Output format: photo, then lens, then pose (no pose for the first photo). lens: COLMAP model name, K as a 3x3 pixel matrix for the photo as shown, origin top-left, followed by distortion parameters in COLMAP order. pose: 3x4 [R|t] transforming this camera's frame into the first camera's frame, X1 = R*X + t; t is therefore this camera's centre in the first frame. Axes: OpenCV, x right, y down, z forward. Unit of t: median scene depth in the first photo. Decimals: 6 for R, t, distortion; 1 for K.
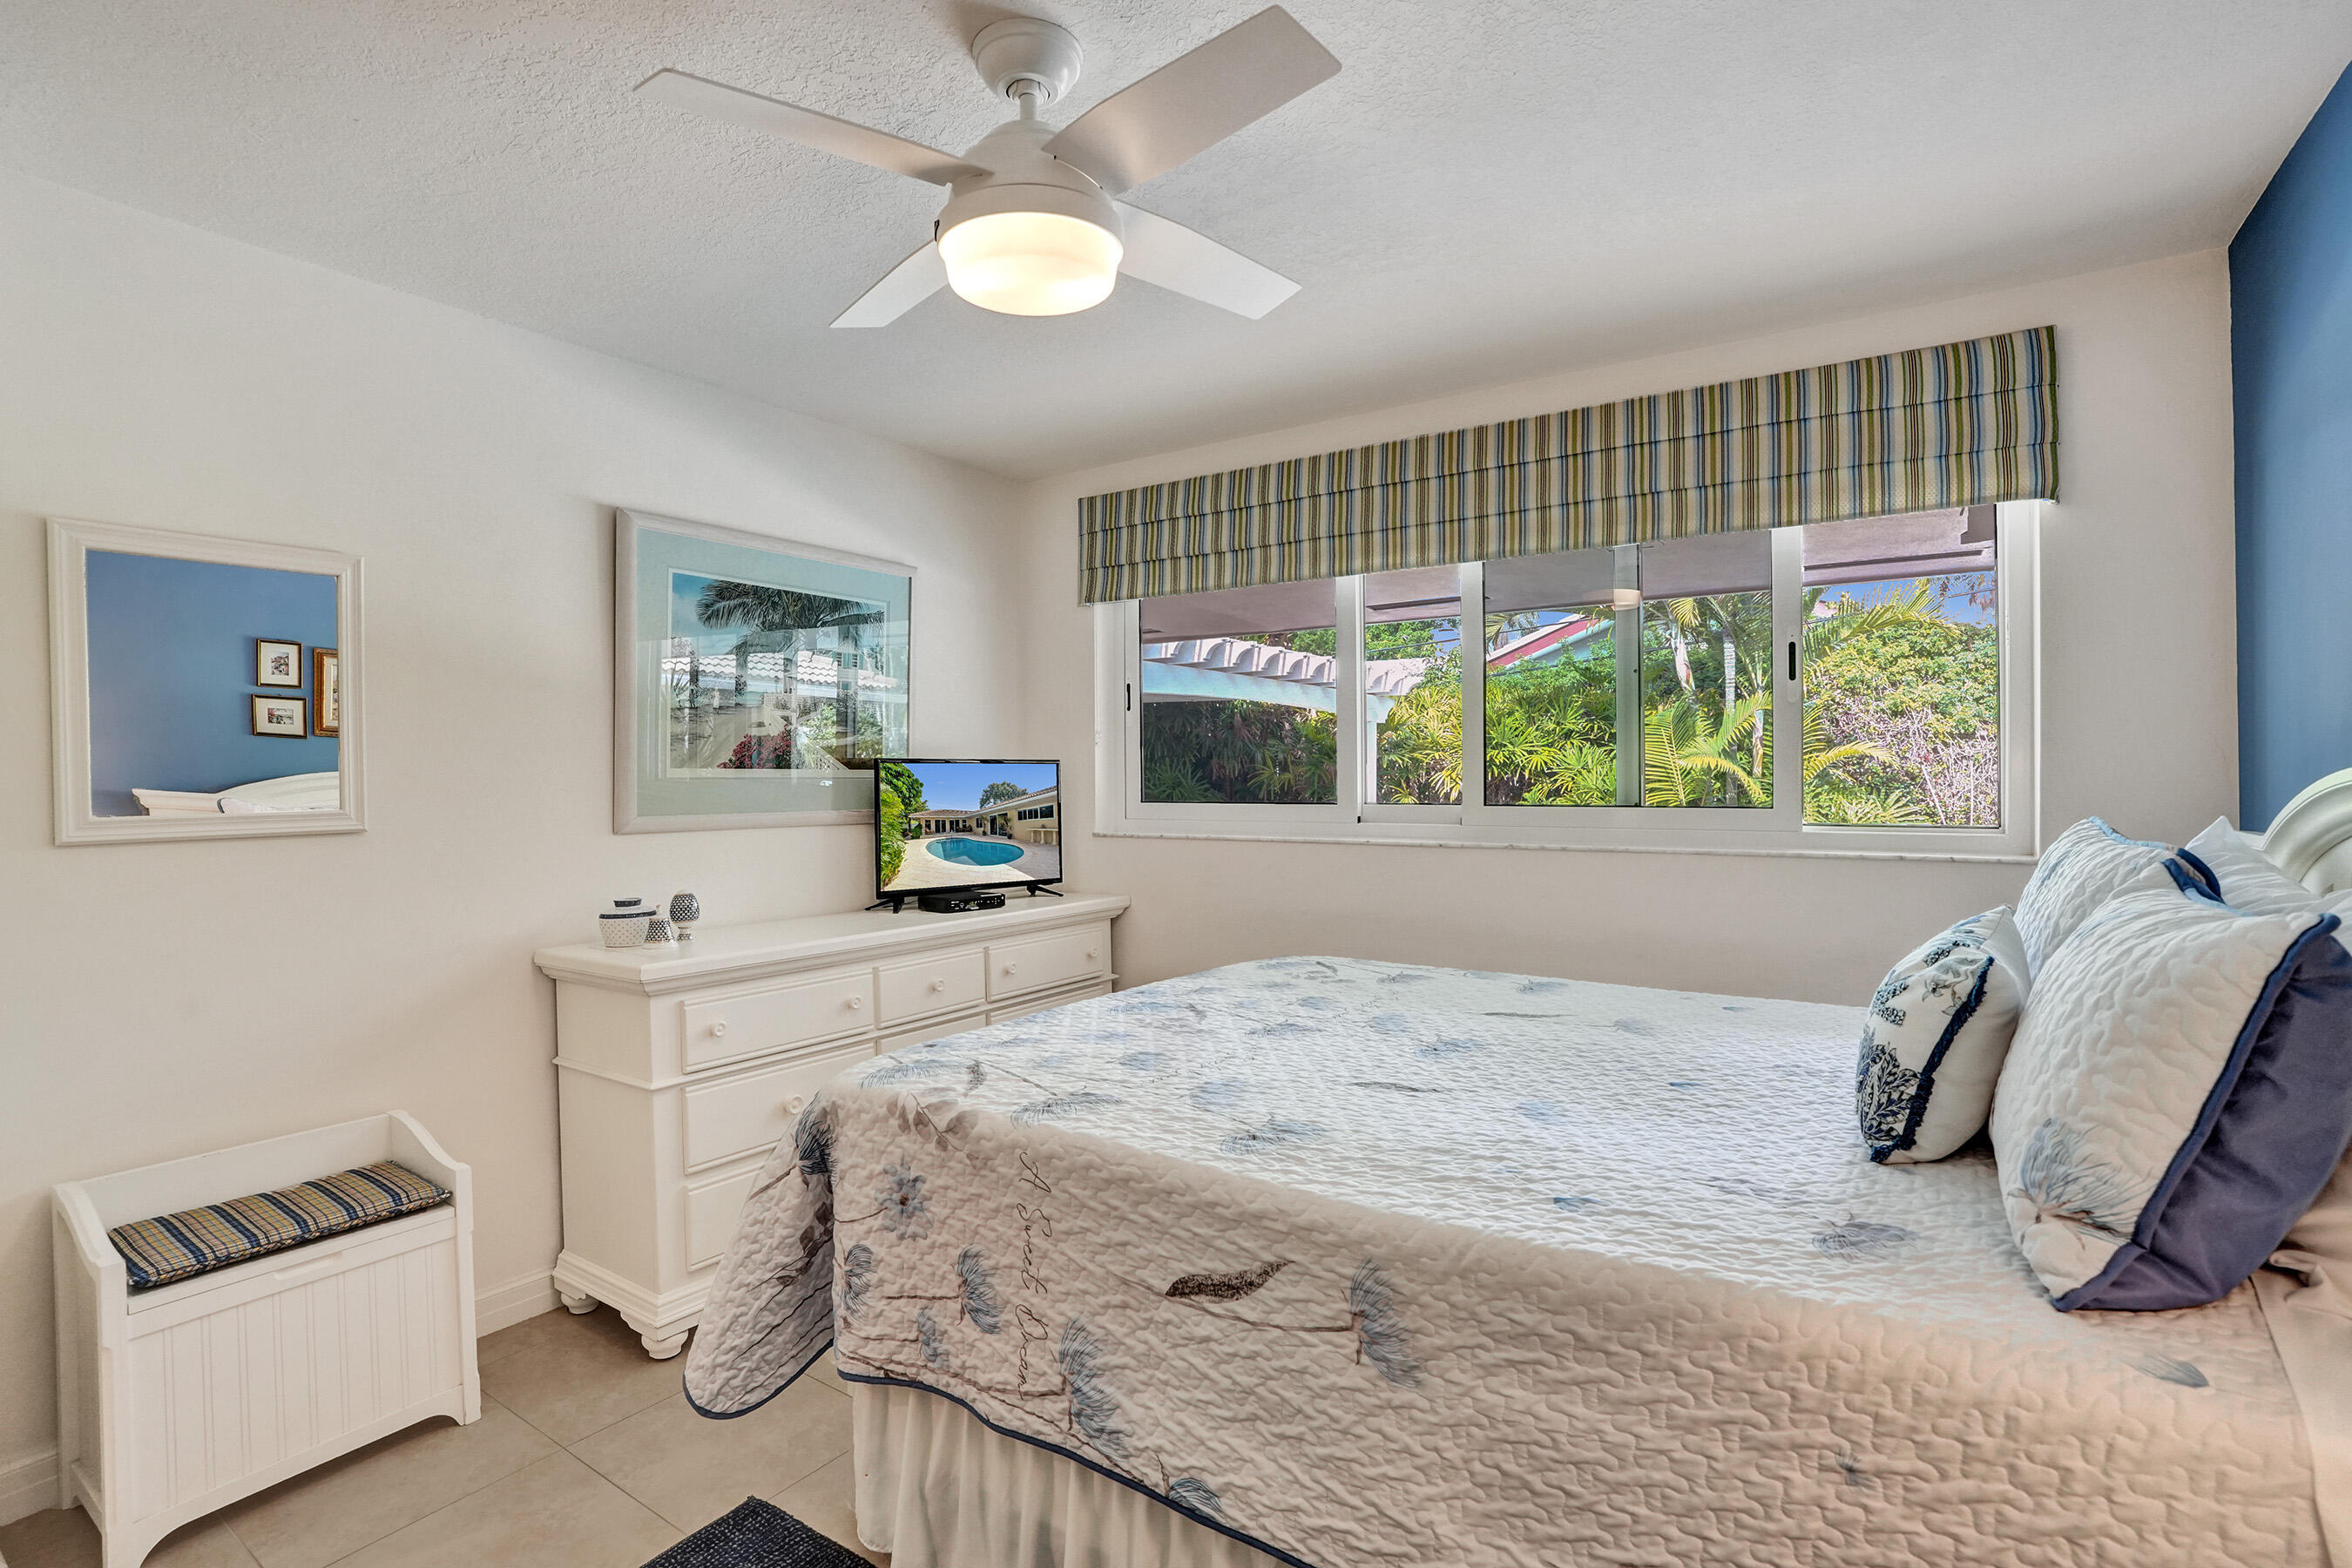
lens RADIAL K [[1102.5, 0, 1183.7], [0, 1102.5, 782.1], [0, 0, 1]] dist [-0.067588, 0.025315]
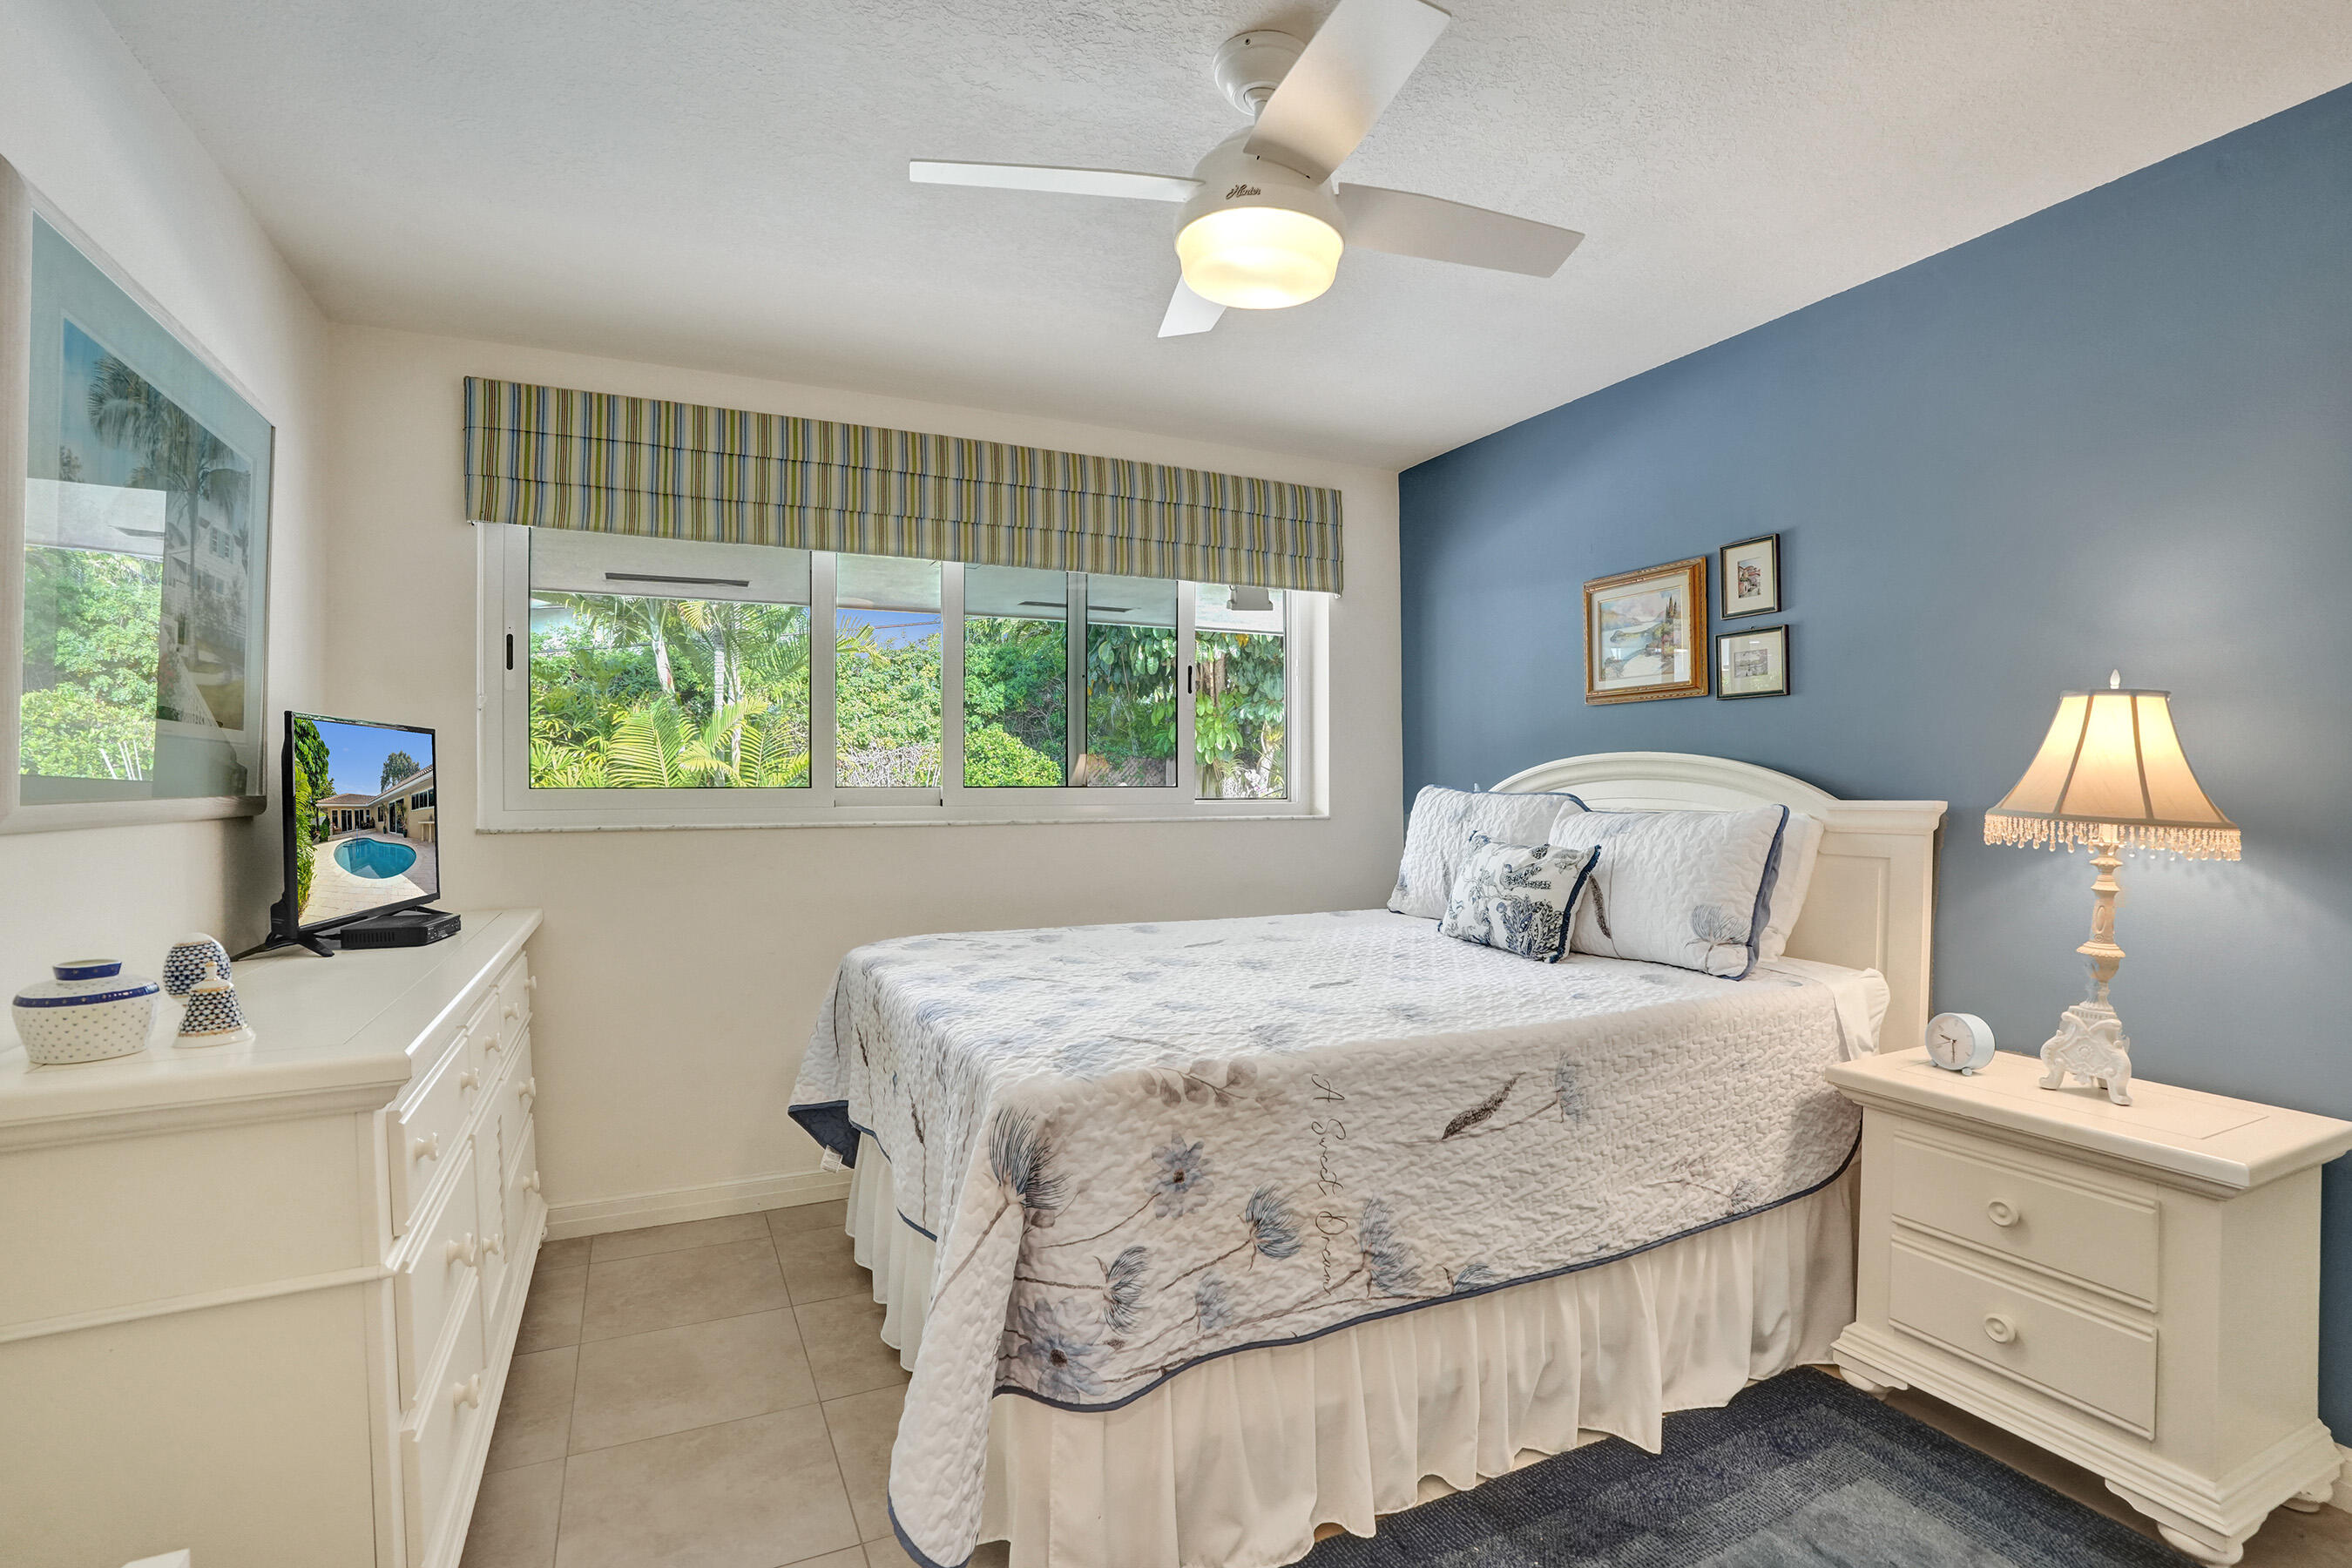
lens RADIAL K [[1102.5, 0, 1161.9], [0, 1102.5, 783.6], [0, 0, 1]] dist [-0.067588, 0.025315]
pose [[0.502440, 0.004671, 0.864600, -0.612026], [0.002298, 0.999975, -0.006738, 0.027174], [-0.864609, 0.005372, 0.502416, 0.298223]]
